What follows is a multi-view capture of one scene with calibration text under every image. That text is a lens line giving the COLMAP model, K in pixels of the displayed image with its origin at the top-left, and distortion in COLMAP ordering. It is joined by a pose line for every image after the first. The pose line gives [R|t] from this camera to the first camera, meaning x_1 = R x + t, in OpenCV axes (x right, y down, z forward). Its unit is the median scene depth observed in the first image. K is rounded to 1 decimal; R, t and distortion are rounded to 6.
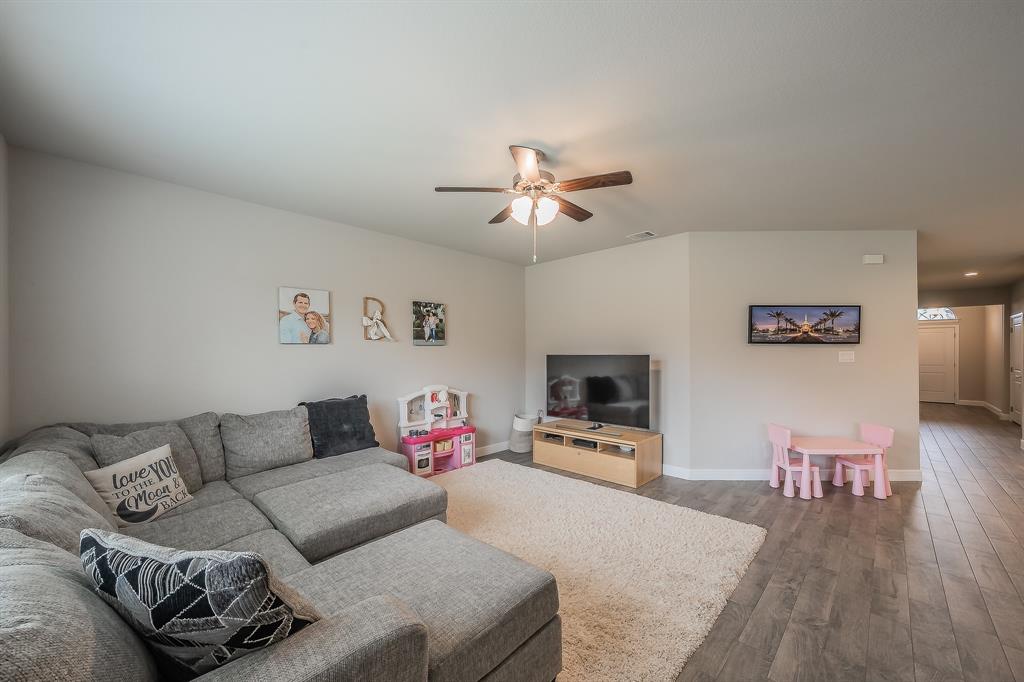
lens RADIAL K [[383.3, 0, 542.0], [0, 383.3, 352.4], [0, 0, 1]] dist [-0.001465, -0.000074]
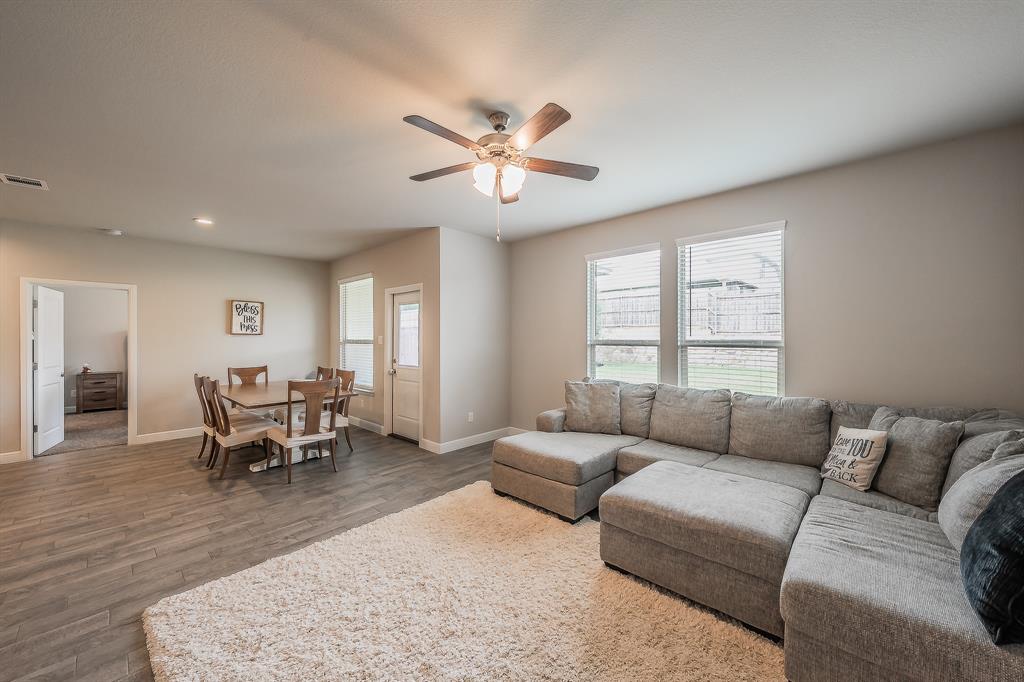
lens RADIAL K [[394.8, 0, 506.5], [0, 394.8, 337.9], [0, 0, 1]] dist [0.003216, 0.000693]
pose [[-0.999174, 0.005280, 0.040282, -0.043838], [0.005226, 0.999985, -0.001442, 0.002884], [-0.040289, -0.001230, -0.999187, 1.182499]]
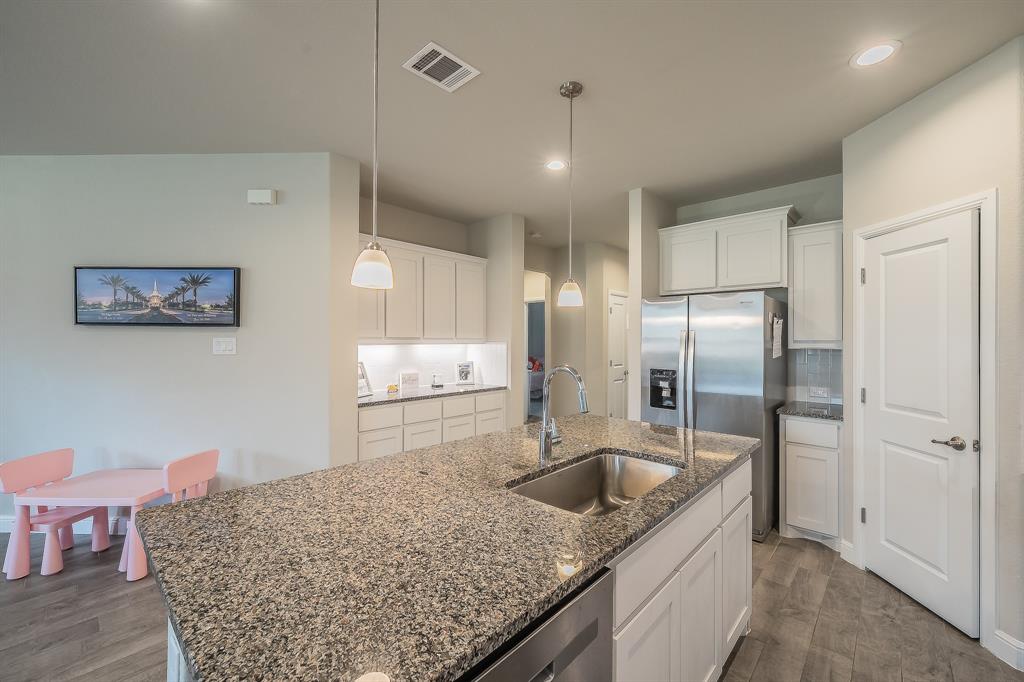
lens RADIAL K [[411.2, 0, 514.2], [0, 411.2, 339.9], [0, 0, 1]] dist [-0.015111, 0.001221]
pose [[0.999968, 0.007952, -0.001003, 1.297254], [-0.007951, 0.999968, 0.001014, -0.003964], [0.001011, -0.001006, 0.999999, 0.307960]]
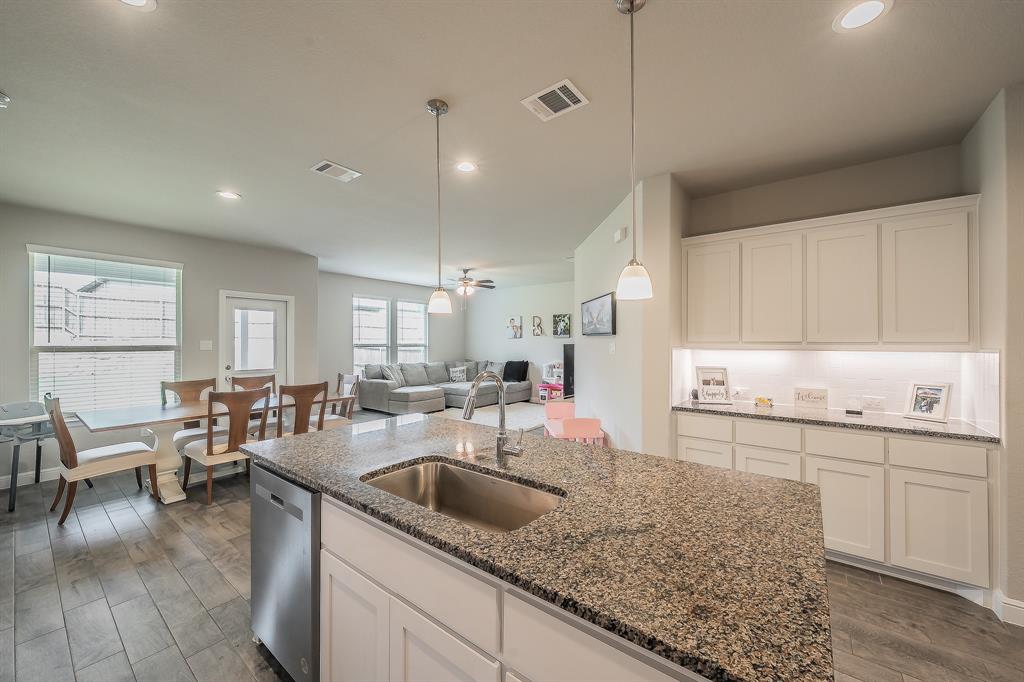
lens RADIAL K [[384.0, 0, 513.3], [0, 384.0, 343.8], [0, 0, 1]] dist [0.001104, 0.000406]
pose [[0.080318, 0.009630, -0.996723, 1.706393], [0.000829, 0.999952, 0.009728, -0.009605], [0.996769, -0.001607, 0.080306, 0.691007]]
